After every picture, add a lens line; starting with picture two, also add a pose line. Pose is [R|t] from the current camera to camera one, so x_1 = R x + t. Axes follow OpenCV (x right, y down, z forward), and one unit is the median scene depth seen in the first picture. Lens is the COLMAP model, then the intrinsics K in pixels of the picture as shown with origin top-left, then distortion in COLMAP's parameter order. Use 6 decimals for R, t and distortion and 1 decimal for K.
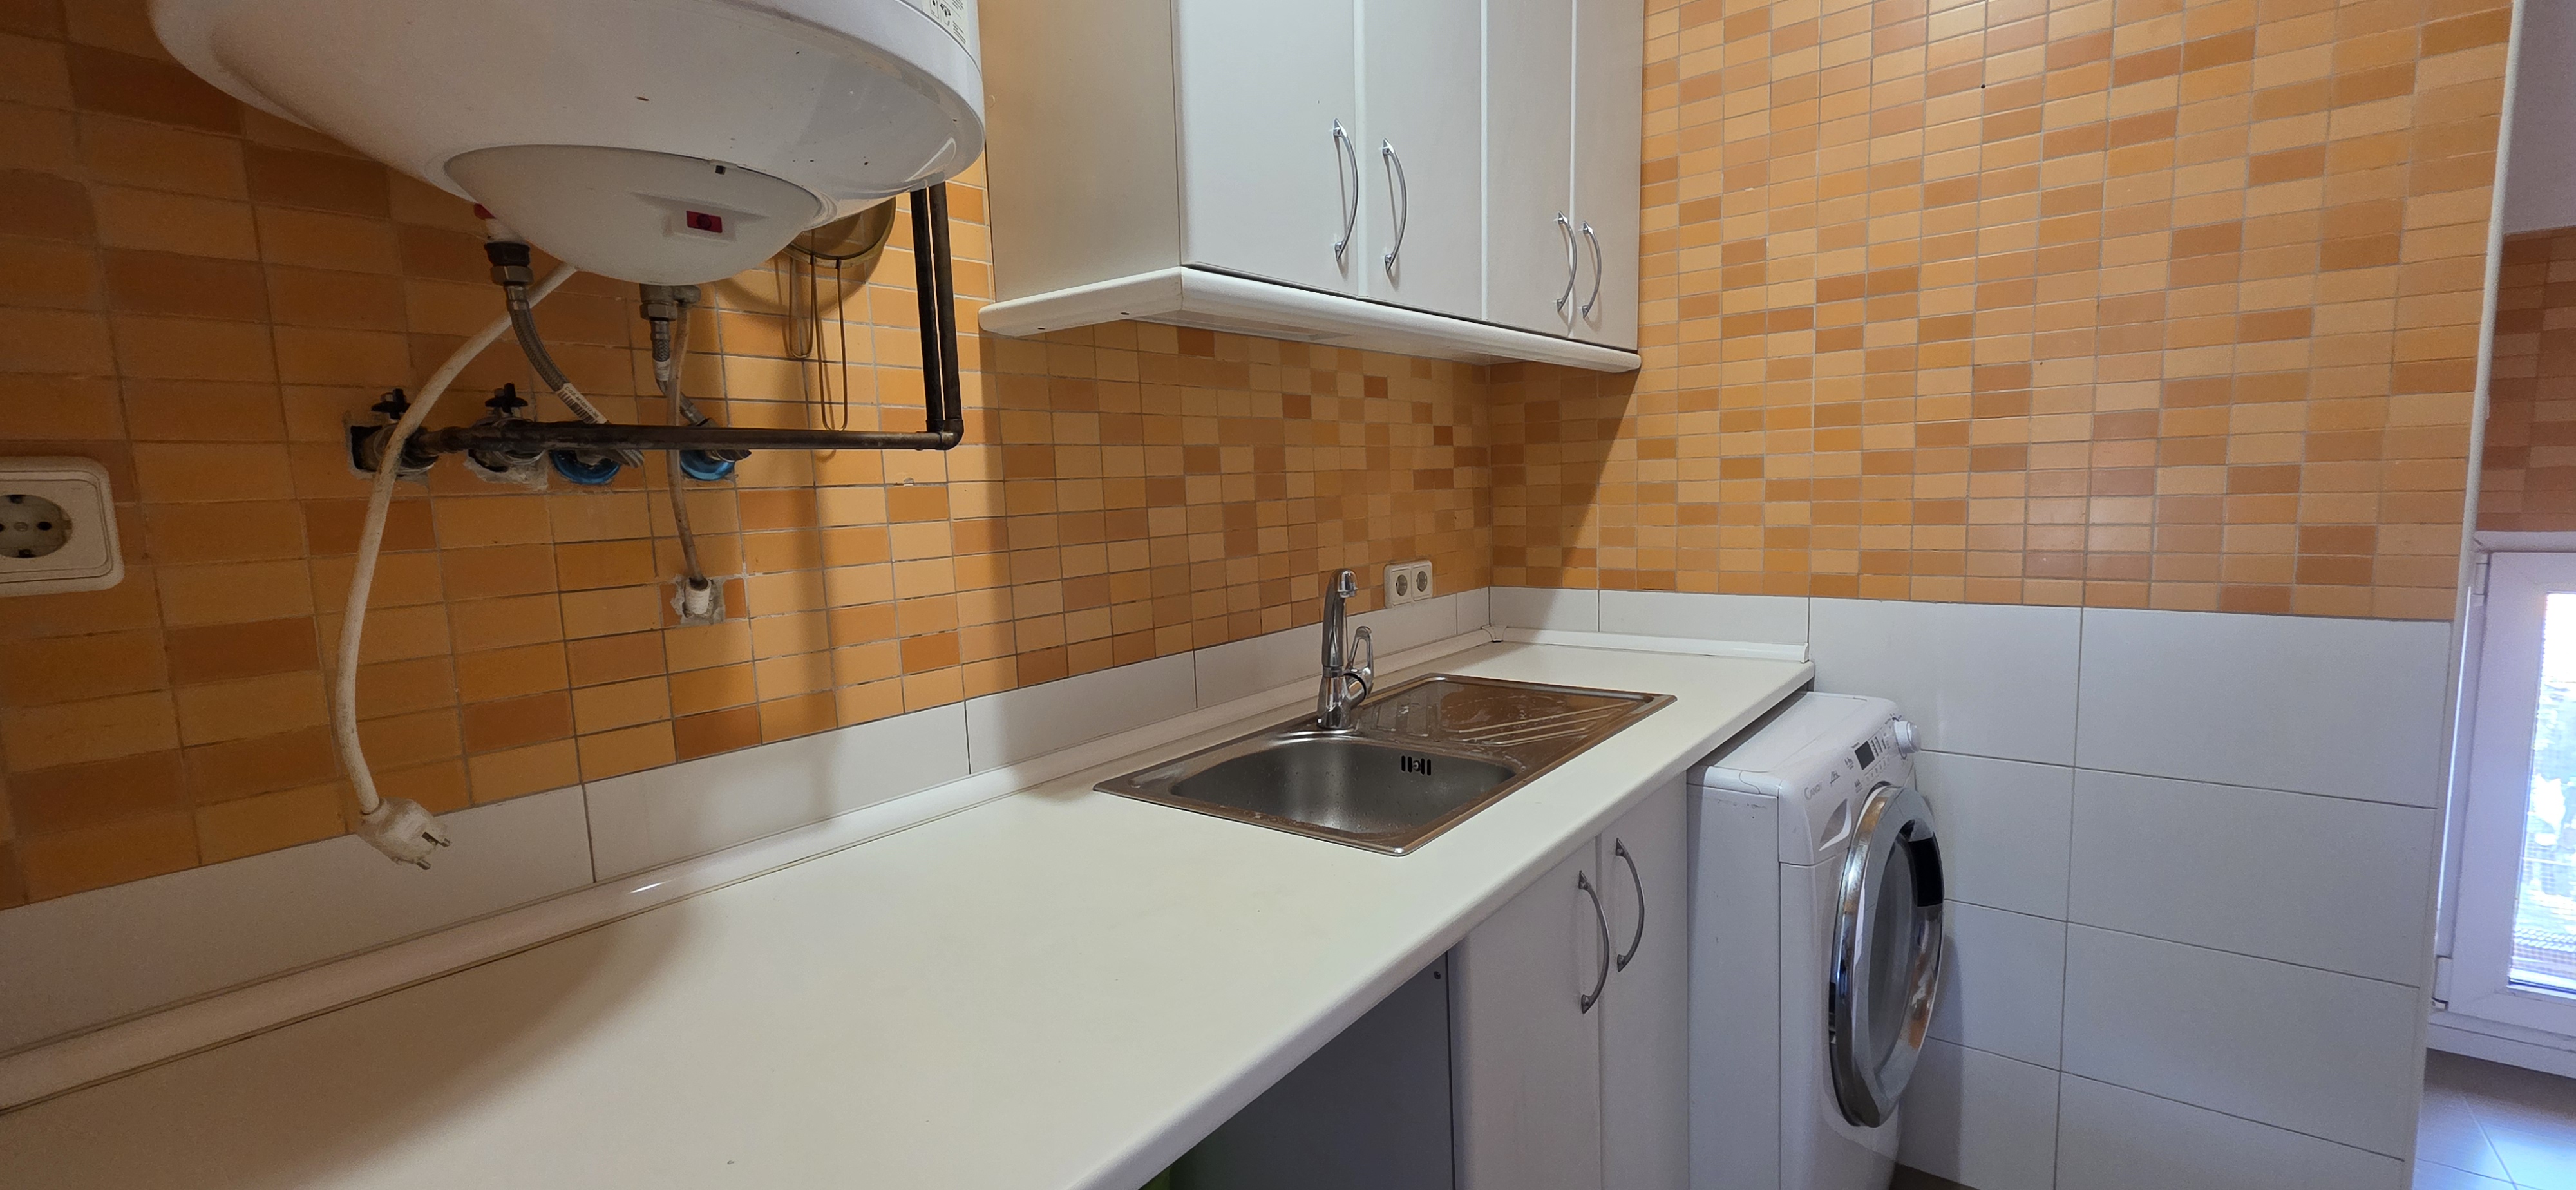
lens RADIAL K [[1045.3, 0, 1286.2], [0, 1045.3, 598.9], [0, 0, 1]] dist [0.001783, 0.000213]
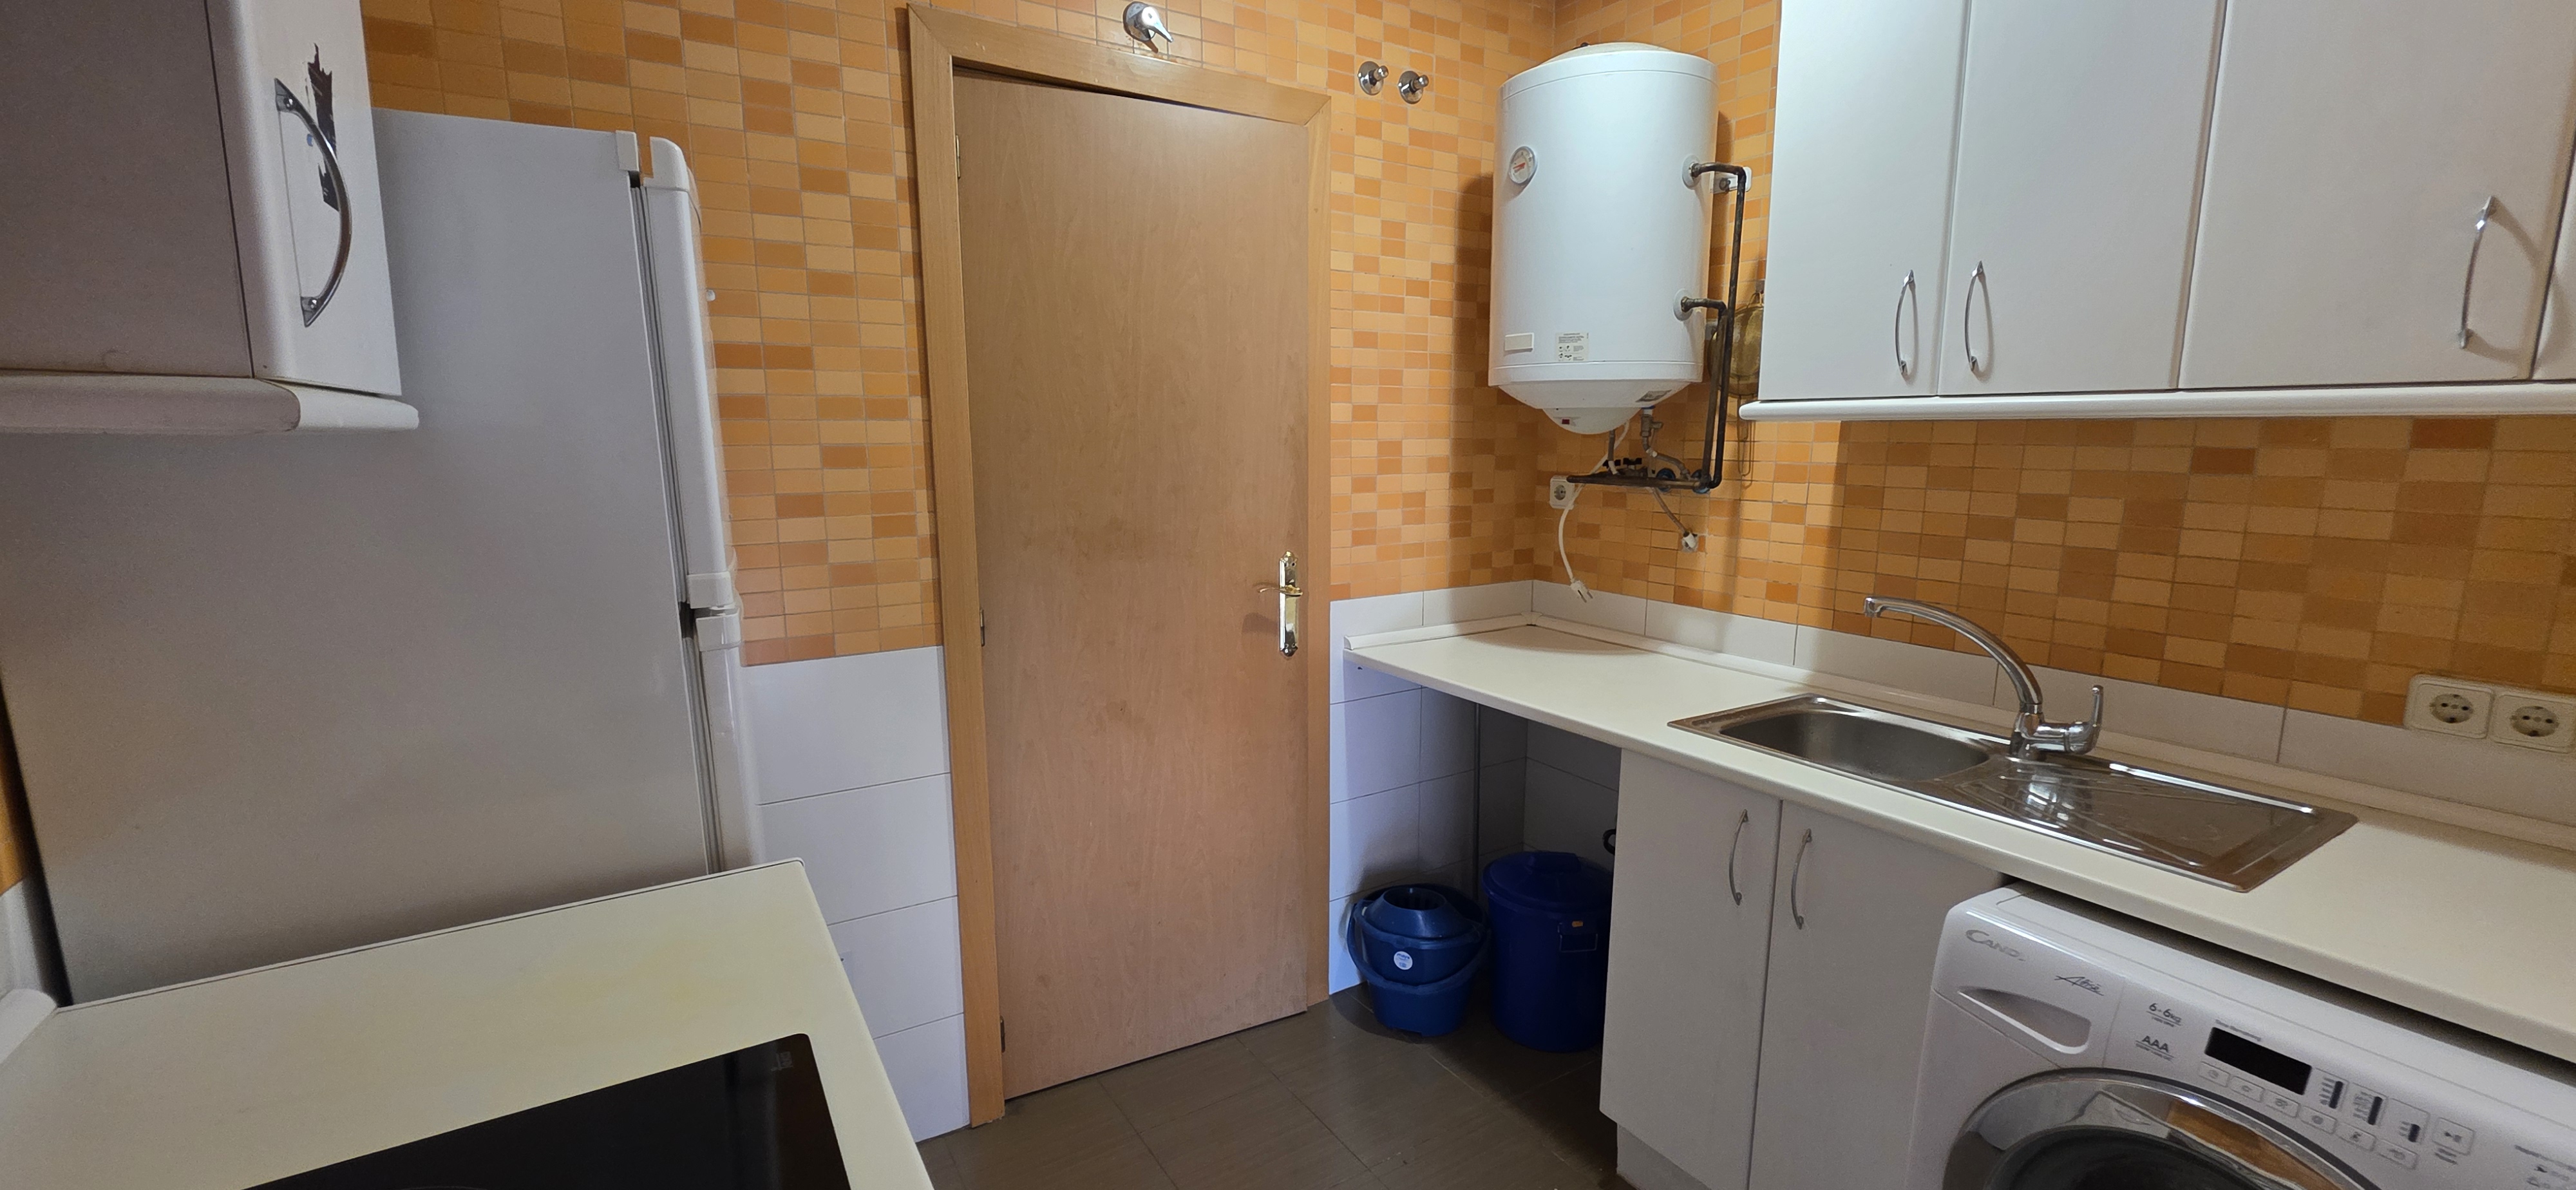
lens RADIAL K [[1045.3, 0, 1284.6], [0, 1045.3, 596.5], [0, 0, 1]] dist [0.001783, 0.000213]
pose [[-0.347083, 0.182677, -0.919871, 1.562611], [-0.097891, 0.968431, 0.229257, -0.261901], [0.932711, 0.169618, -0.318244, 0.702147]]
